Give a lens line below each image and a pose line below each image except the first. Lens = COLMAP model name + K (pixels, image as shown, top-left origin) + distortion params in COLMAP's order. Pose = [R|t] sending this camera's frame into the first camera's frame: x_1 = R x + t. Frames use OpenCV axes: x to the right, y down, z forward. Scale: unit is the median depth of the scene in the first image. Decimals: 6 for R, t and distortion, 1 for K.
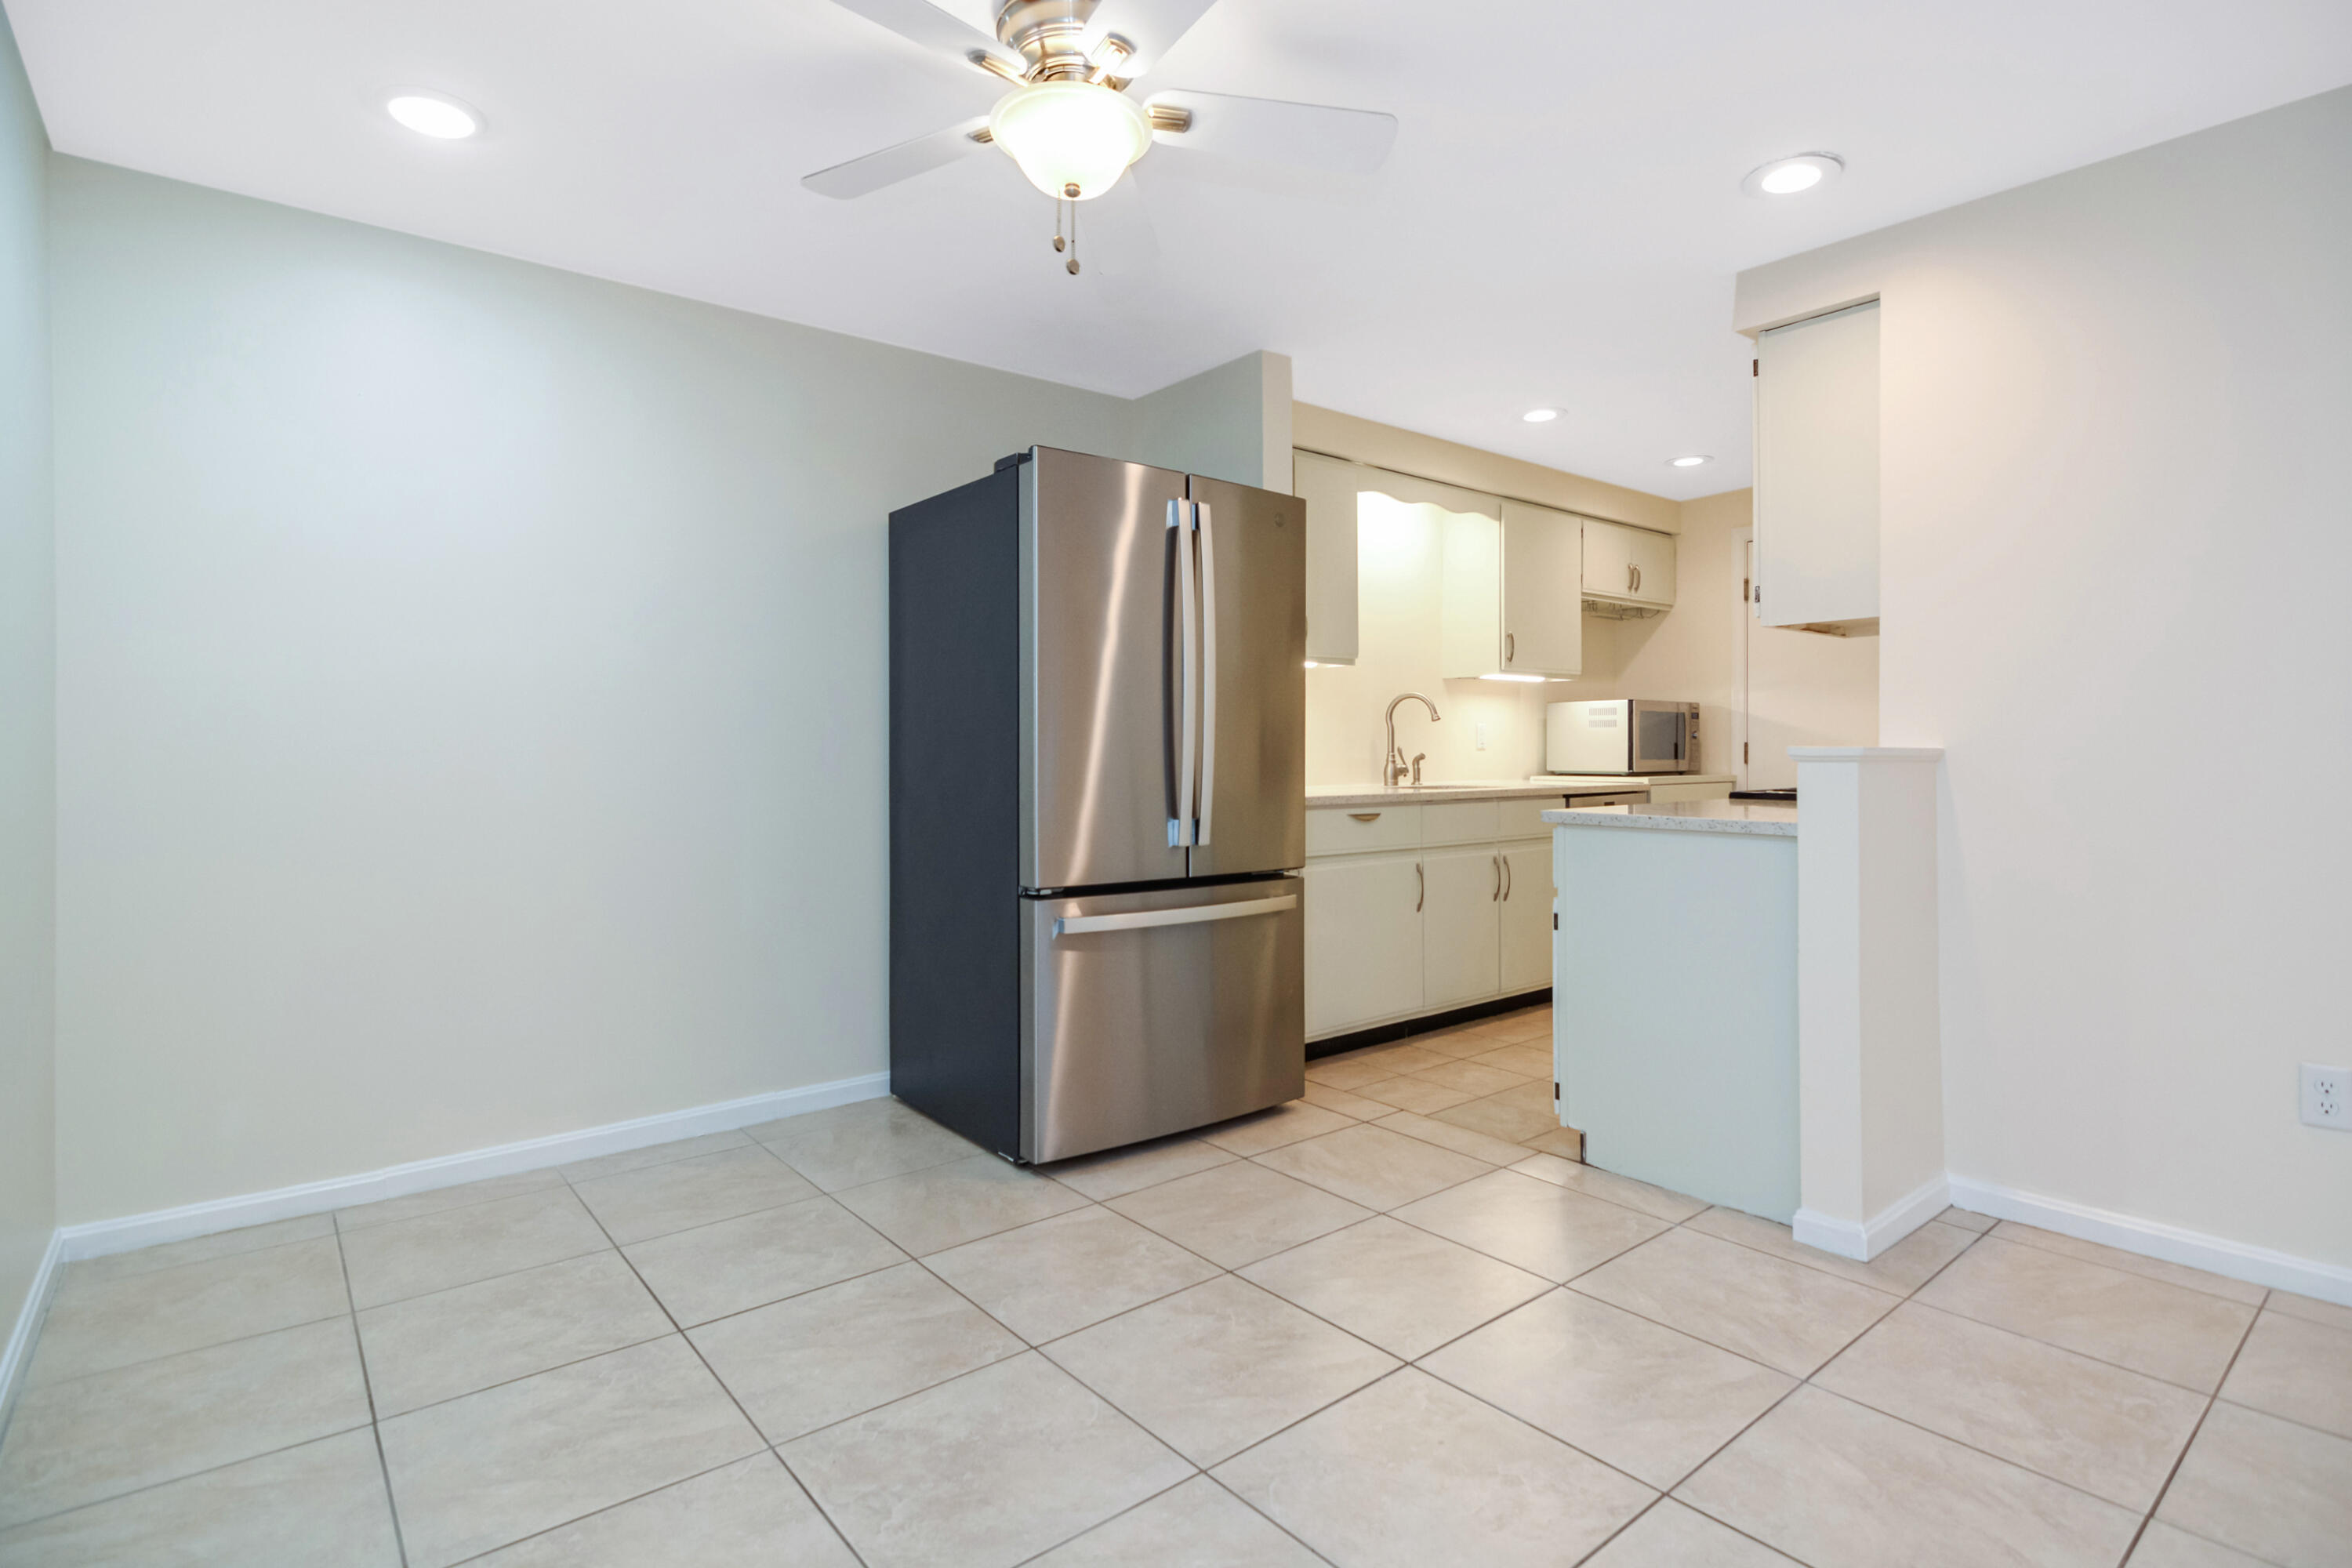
lens RADIAL K [[1165.9, 0, 1218.6], [0, 1165.9, 761.3], [0, 0, 1]] dist [-0.005686, -0.002302]
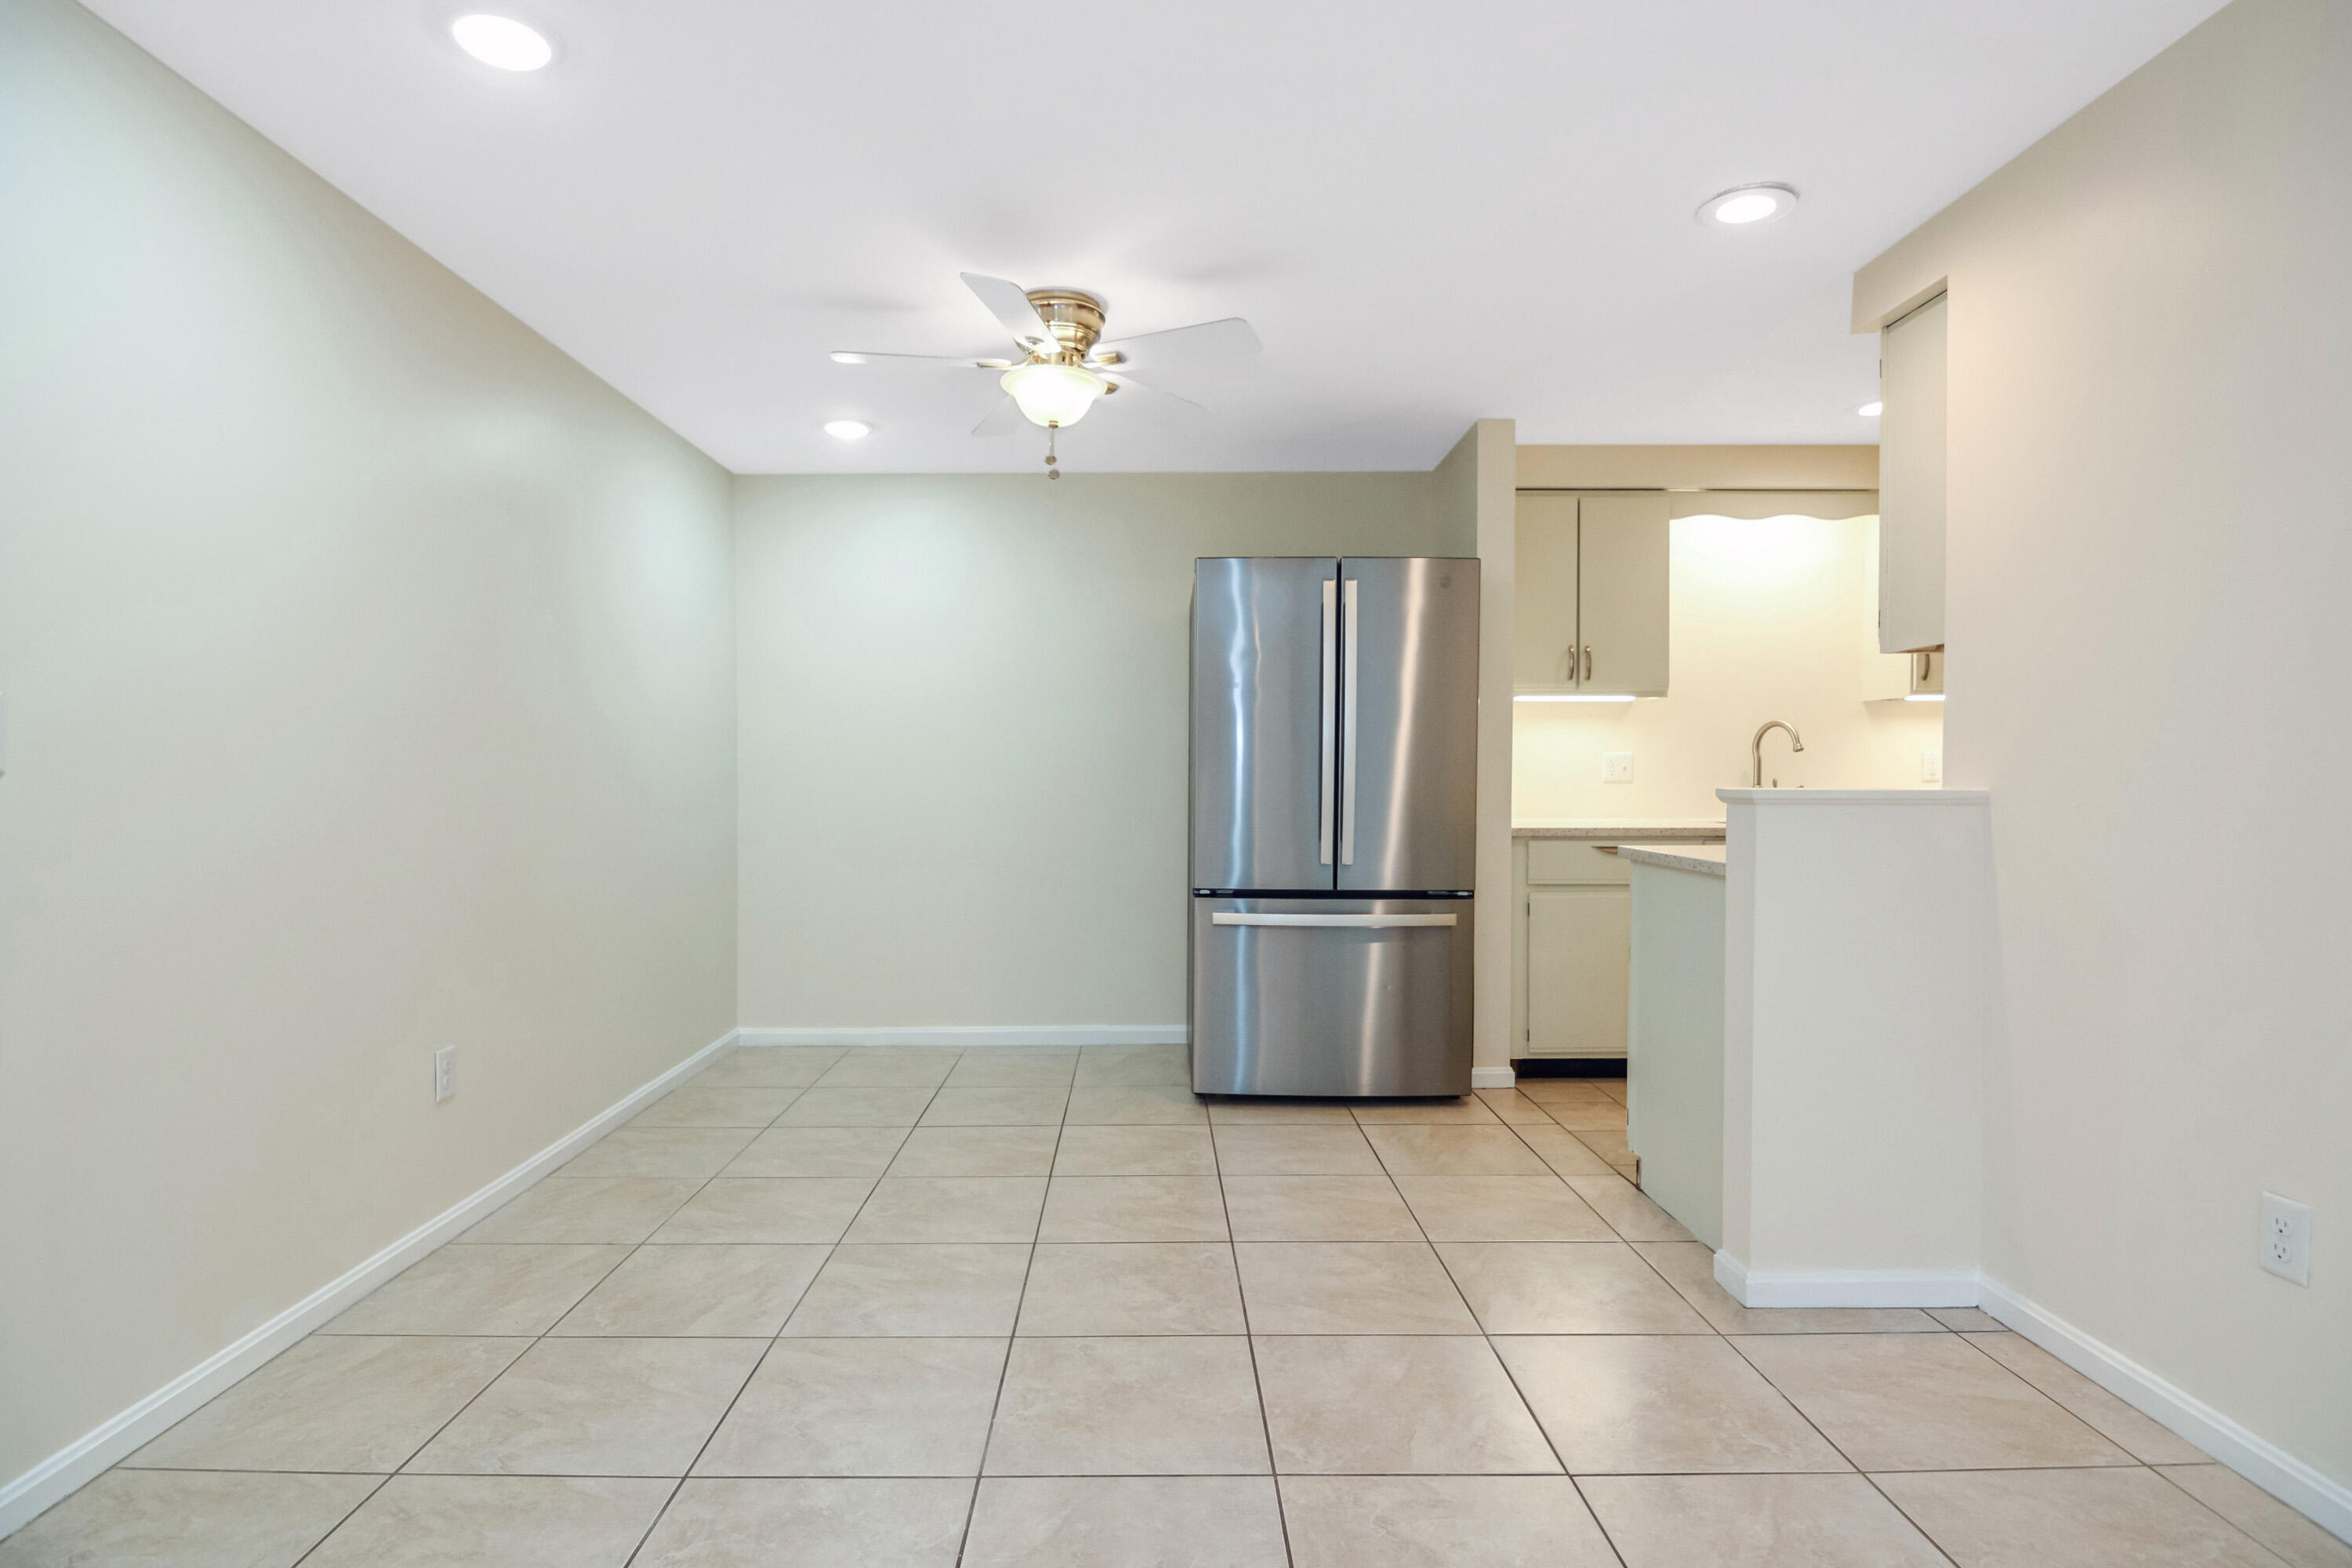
lens RADIAL K [[1182.1, 0, 1145.9], [0, 1182.1, 814.5], [0, 0, 1]] dist [-0.000600, -0.000530]
pose [[0.769761, 0.020244, -0.638011, 0.615500], [-0.003757, 0.999623, 0.027185, -0.012666], [0.638321, -0.018529, 0.769547, -0.077448]]
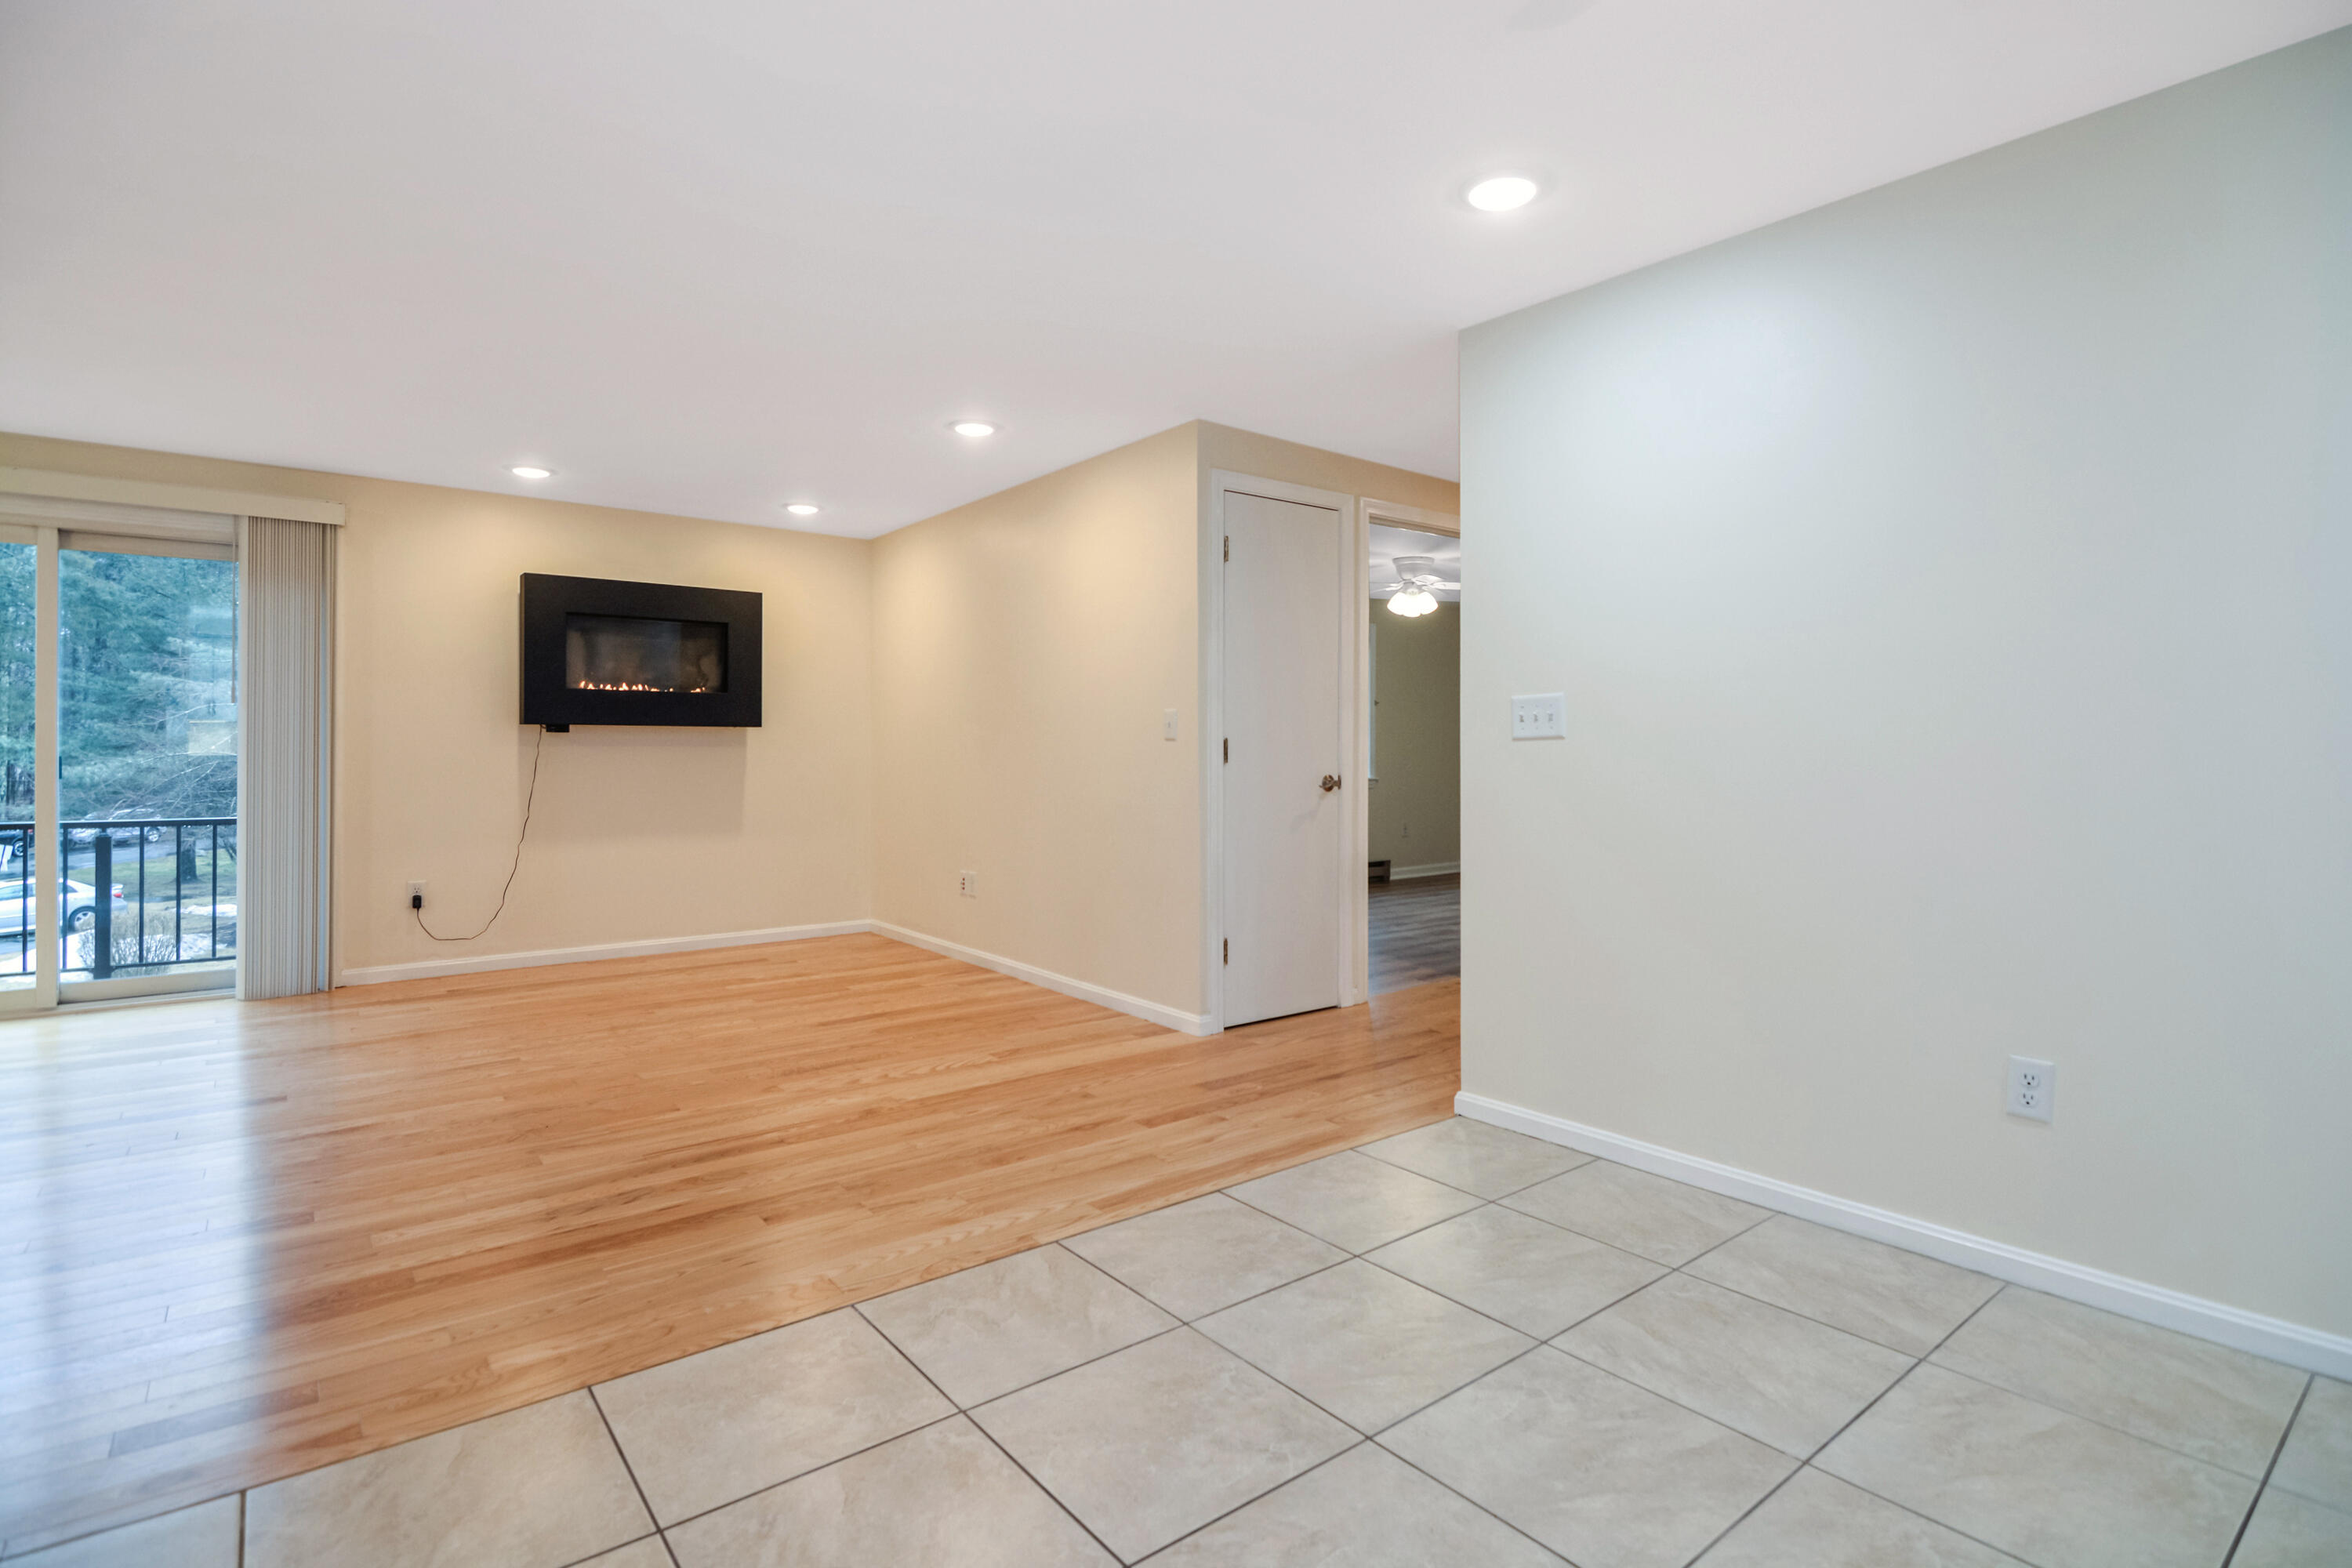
lens RADIAL K [[1165.2, 0, 1175.5], [0, 1165.2, 768.3], [0, 0, 1]] dist [-0.004293, -0.001940]
pose [[-0.999341, 0.003904, 0.036097, 0.161503], [0.004736, 0.999724, 0.023015, -0.012055], [-0.035997, 0.023170, -0.999083, 1.001590]]
